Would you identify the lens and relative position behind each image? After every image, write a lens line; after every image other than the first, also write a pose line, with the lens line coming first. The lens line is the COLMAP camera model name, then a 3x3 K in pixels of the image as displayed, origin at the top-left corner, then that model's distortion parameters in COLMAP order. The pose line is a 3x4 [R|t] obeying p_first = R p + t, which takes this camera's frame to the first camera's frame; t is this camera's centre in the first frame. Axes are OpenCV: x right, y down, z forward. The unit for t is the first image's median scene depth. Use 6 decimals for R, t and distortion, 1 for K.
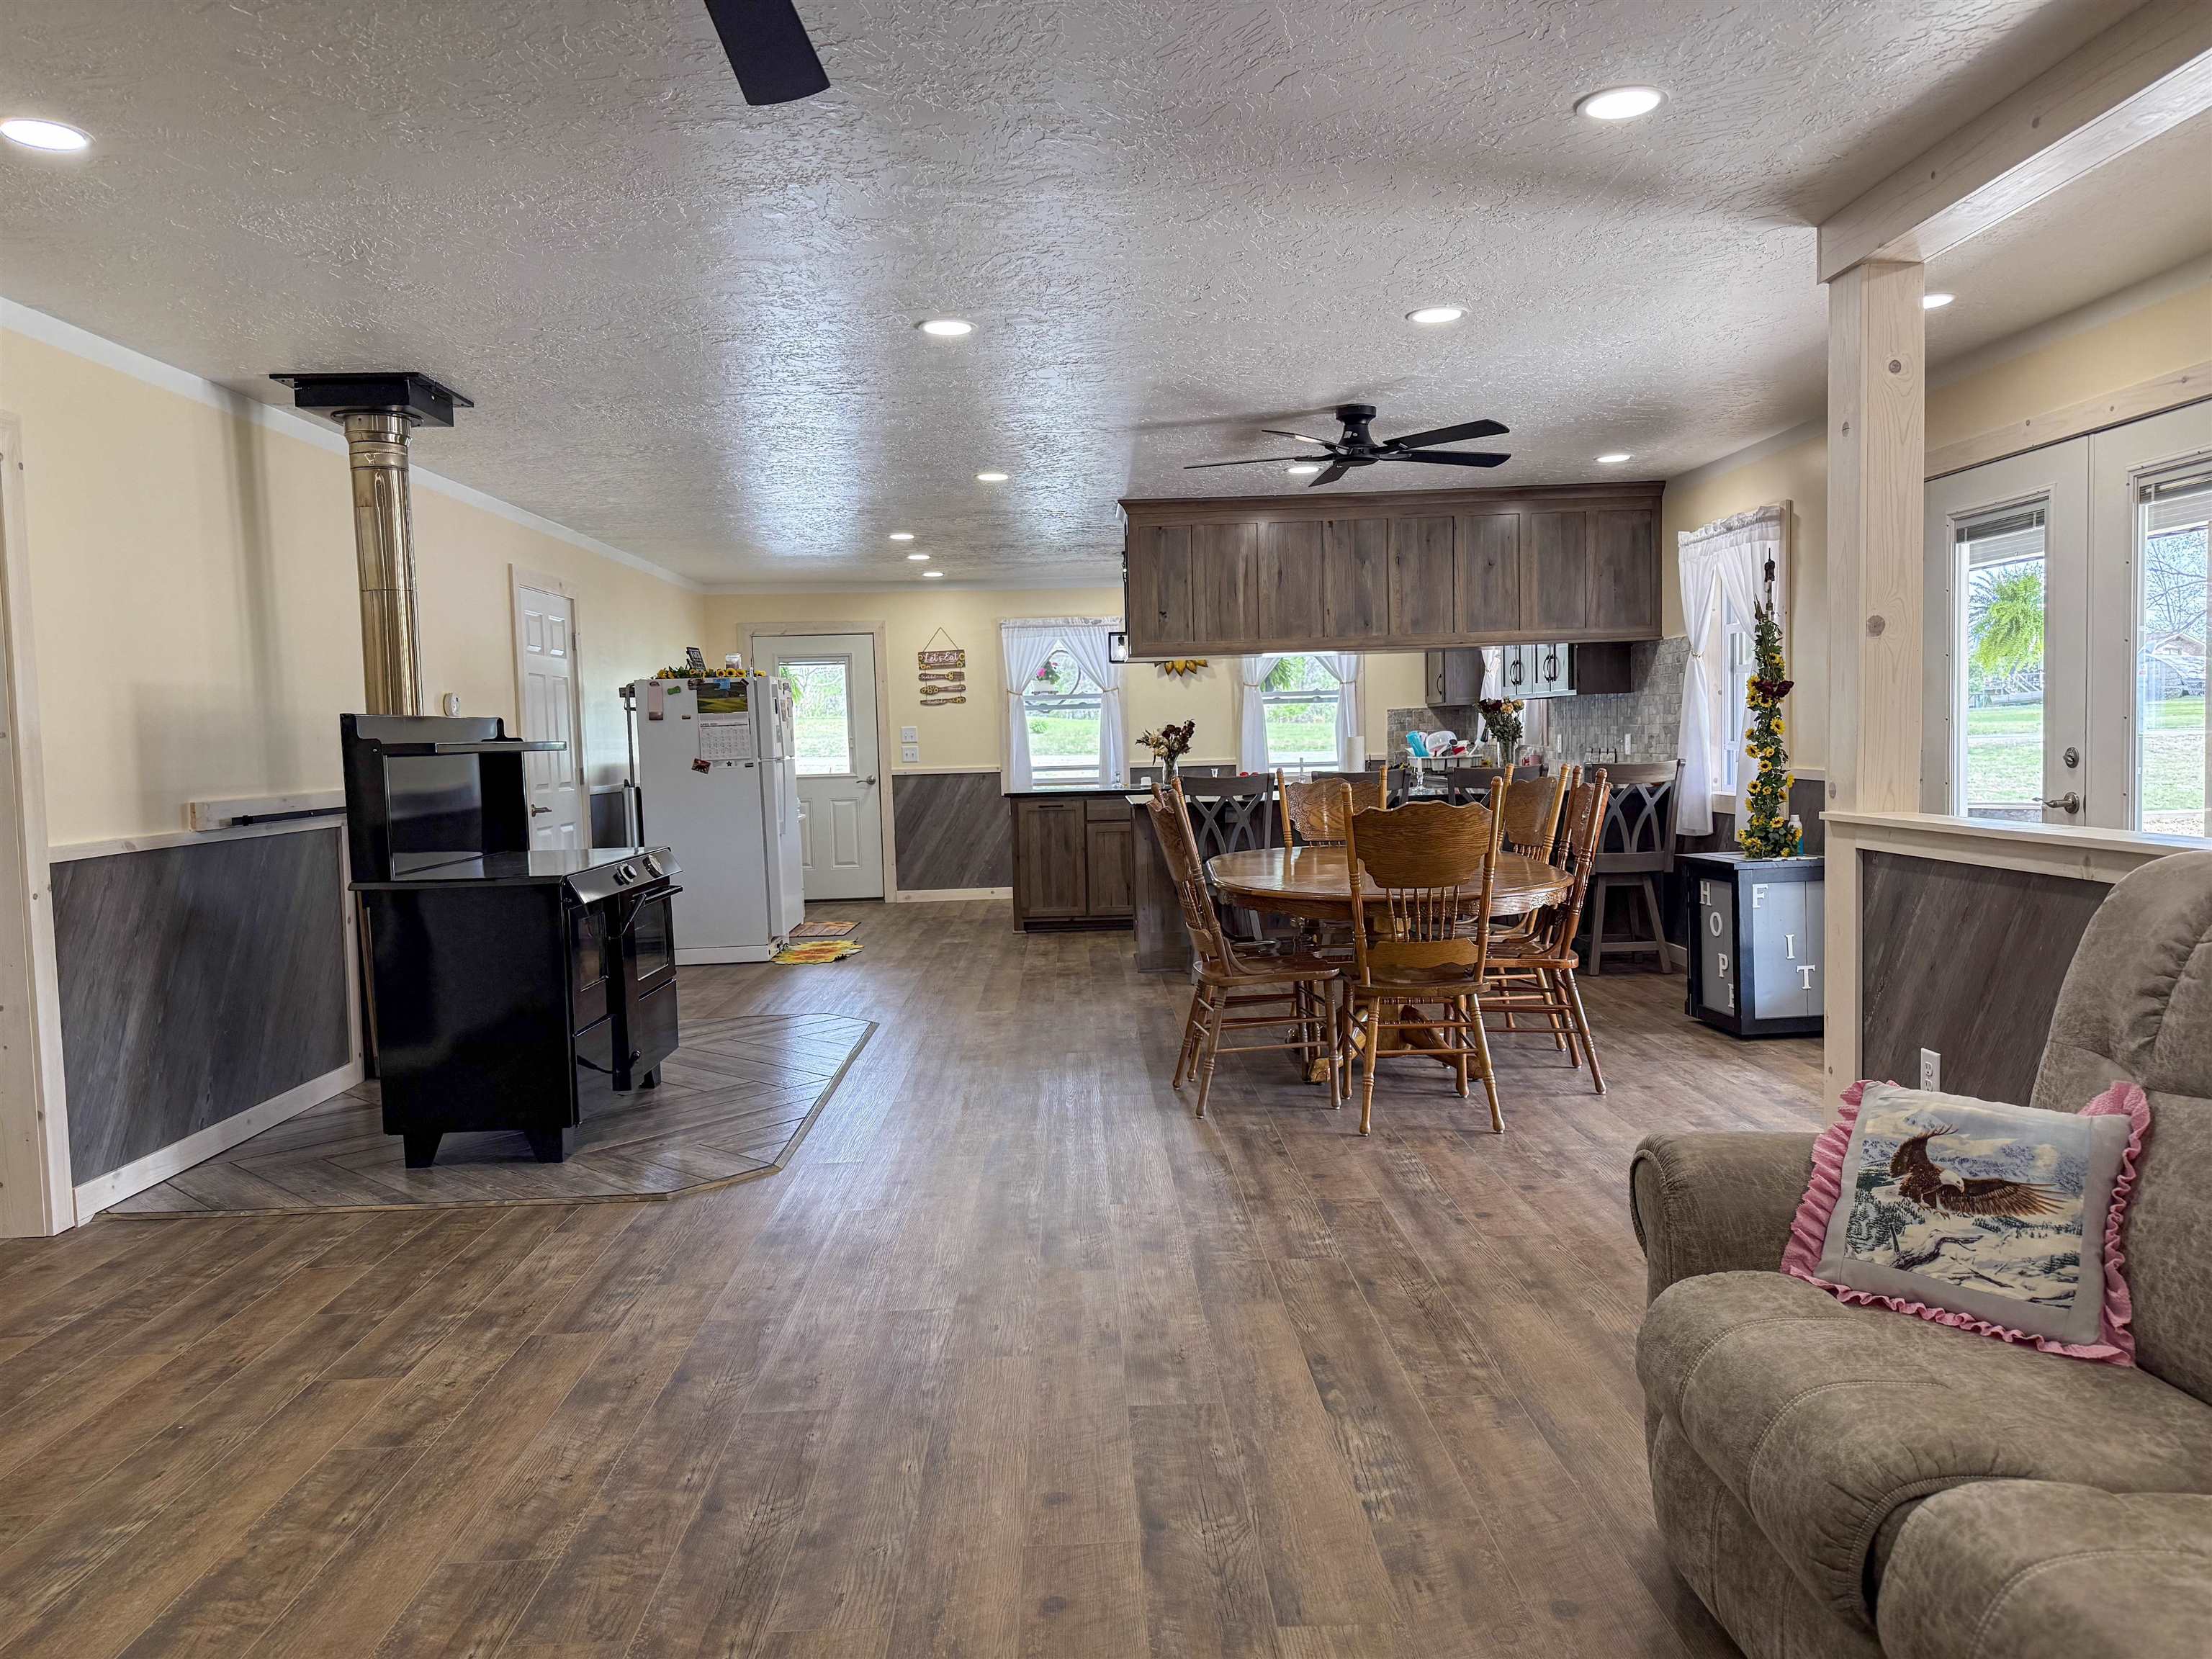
lens RADIAL K [[1551.8, 0, 1107.8], [0, 1551.8, 831.8], [0, 0, 1]] dist [0.011241, 0.001828]
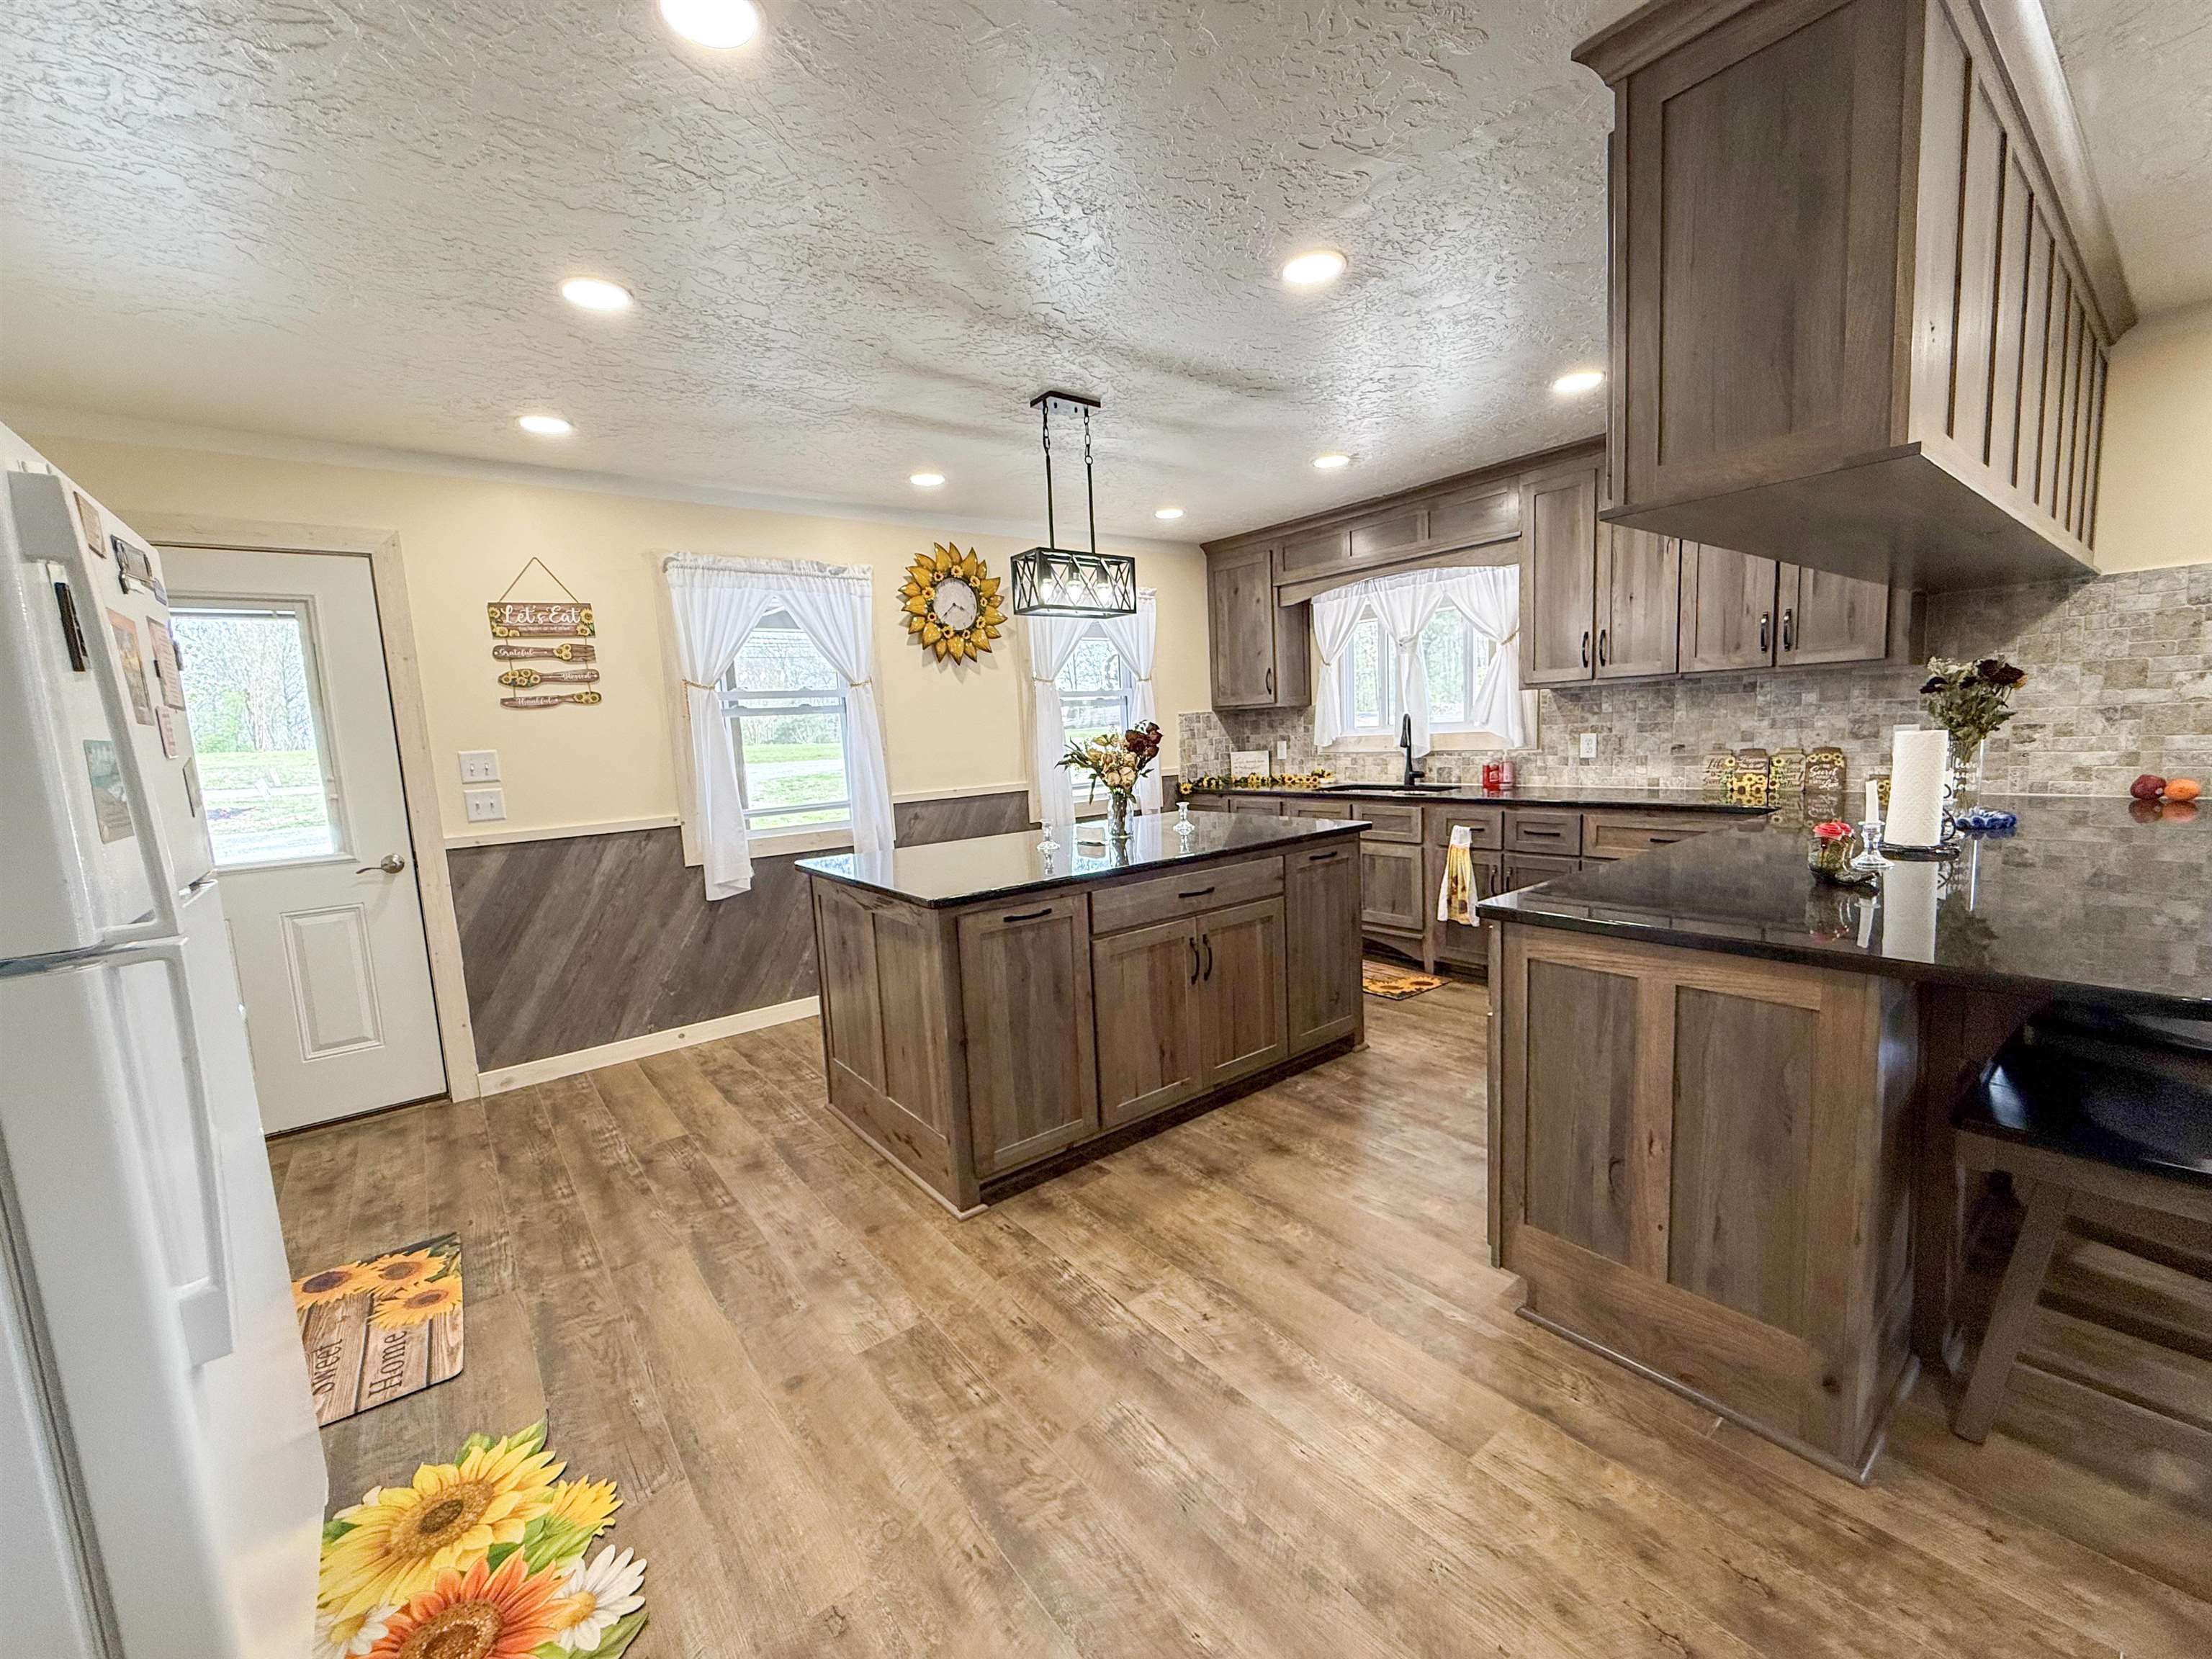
lens RADIAL K [[887.6, 0, 1104.0], [0, 887.6, 831.3], [0, 0, 1]] dist [-0.001671, -0.000270]
pose [[0.802036, -0.082617, 0.591535, -0.138046], [0.065779, 0.996581, 0.050002, -0.042711], [-0.593643, -0.001193, 0.804728, 0.648037]]
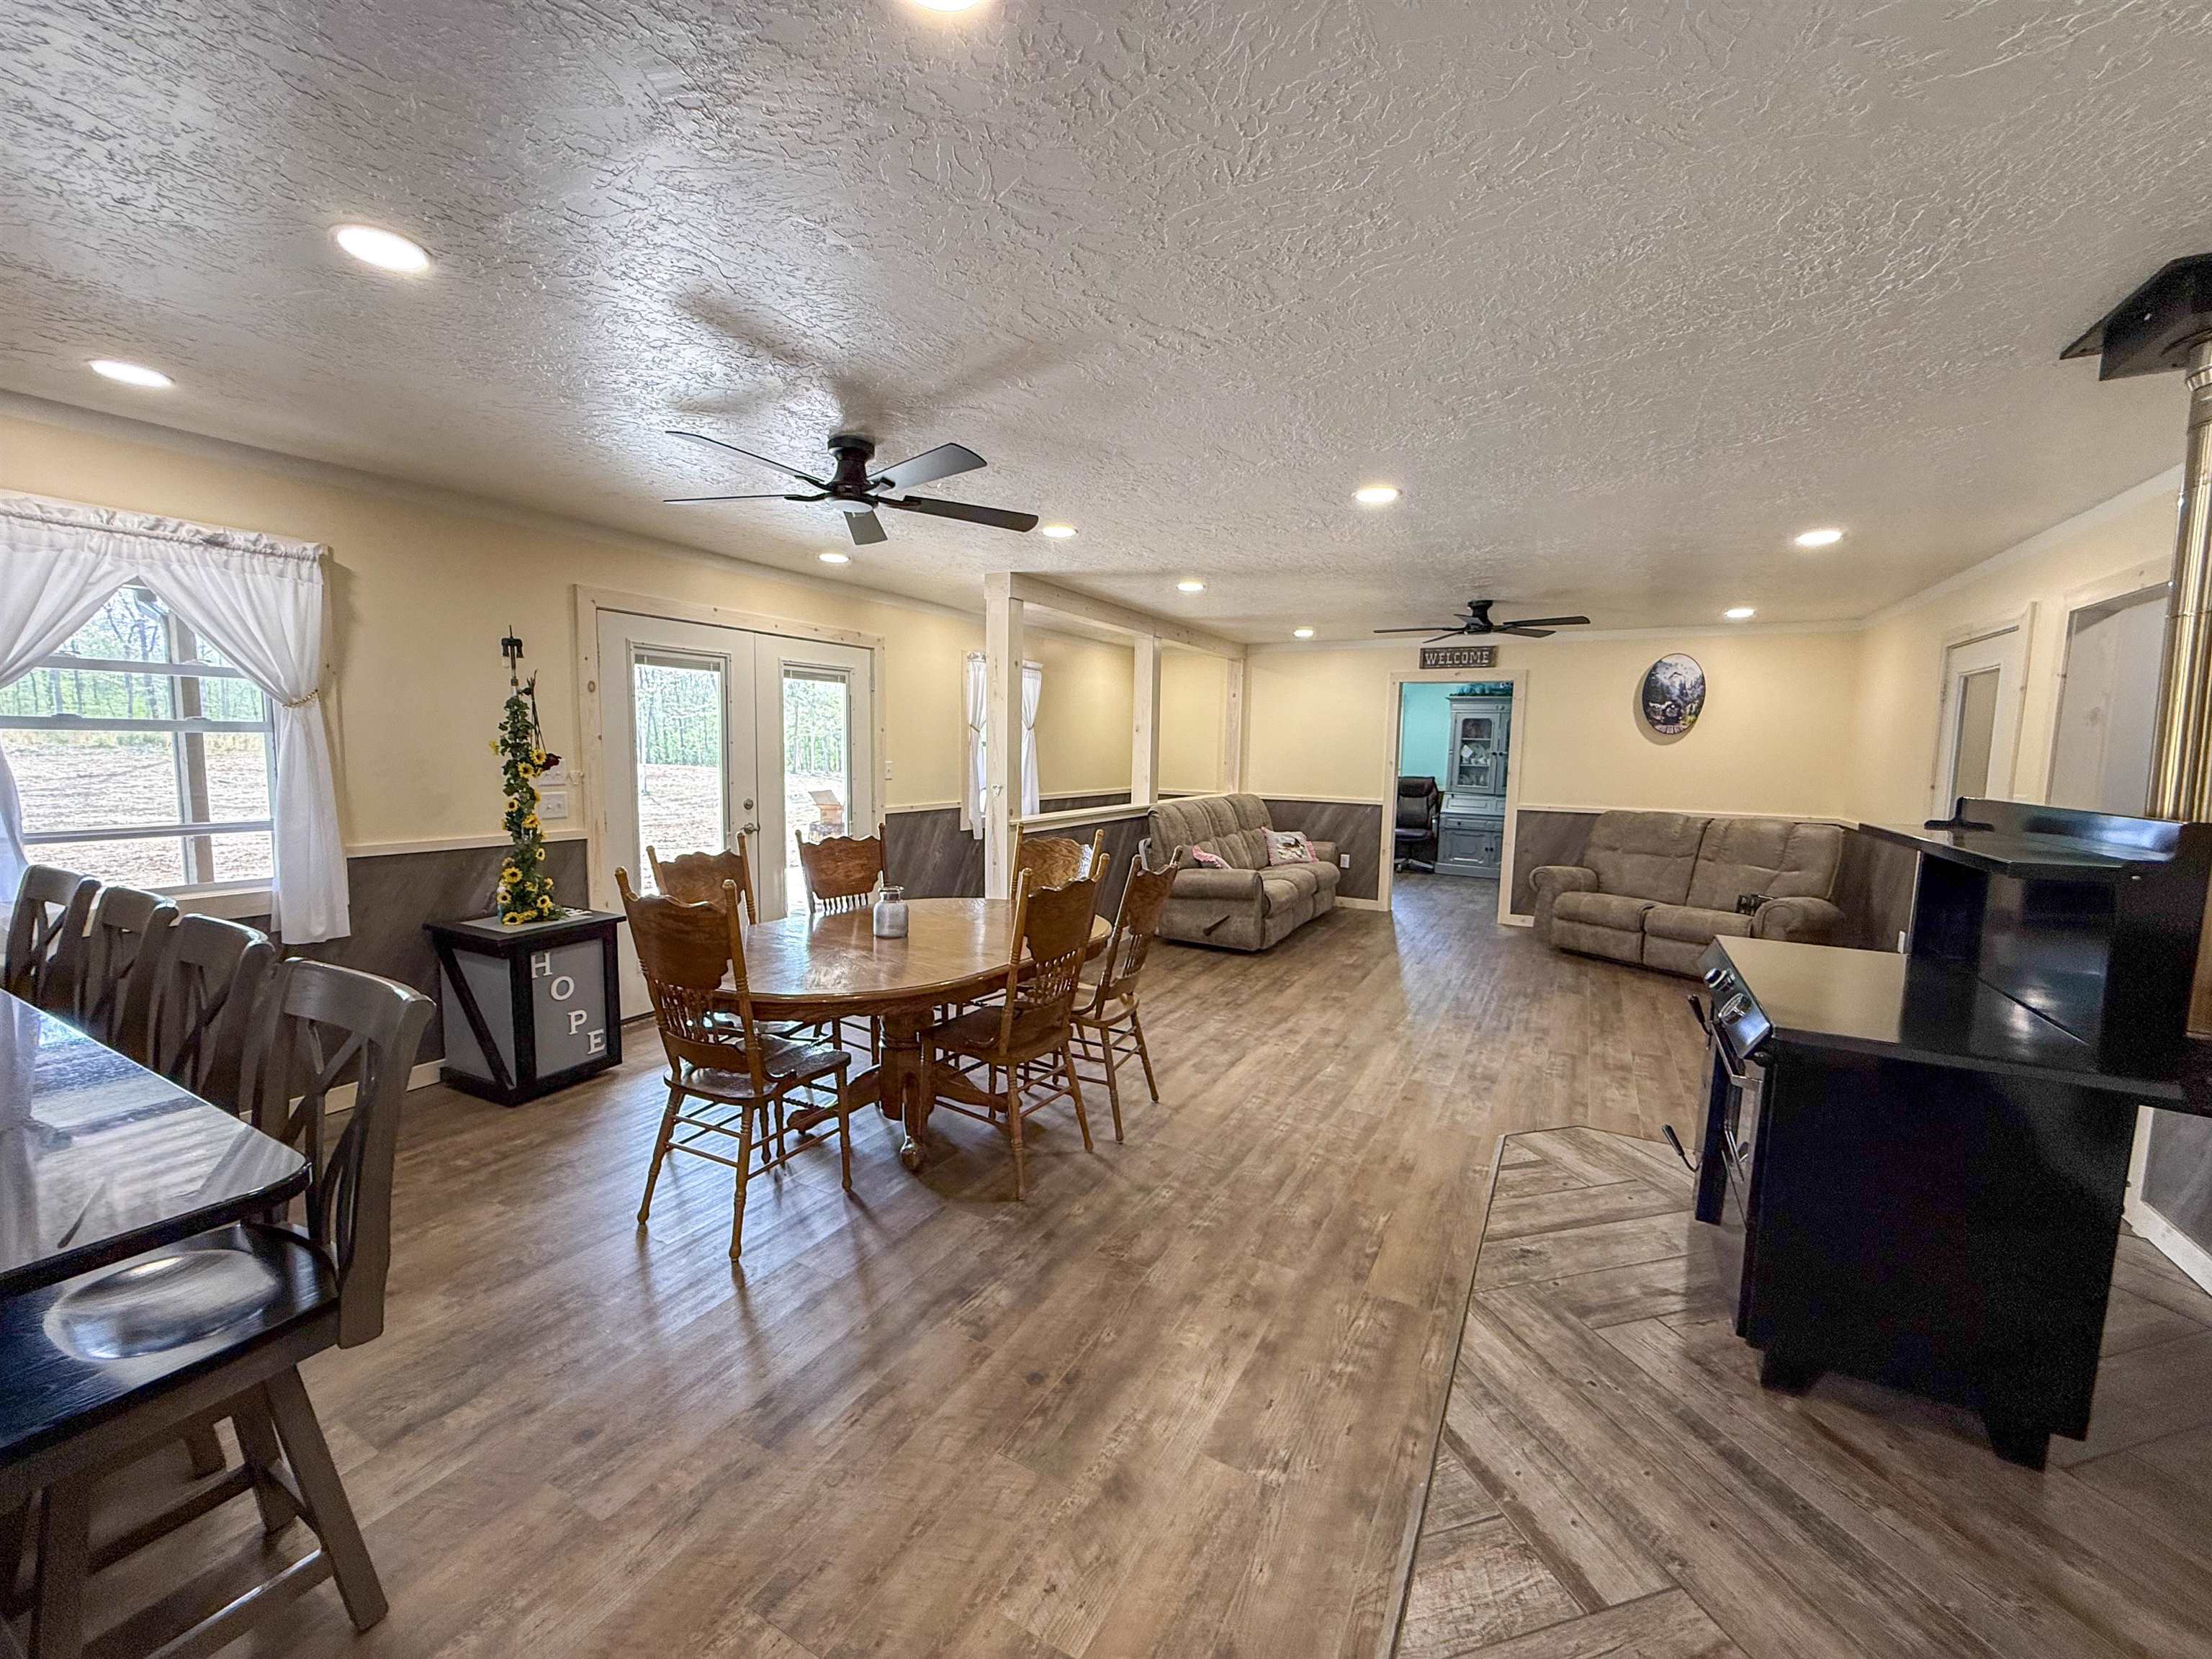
lens RADIAL K [[887.6, 0, 1102.3], [0, 887.6, 824.9], [0, 0, 1]] dist [-0.001671, -0.000270]
pose [[-0.866430, -0.038444, 0.497816, -0.276285], [0.034316, 0.990089, 0.136186, -0.155208], [-0.498118, 0.135079, -0.856524, 1.738402]]
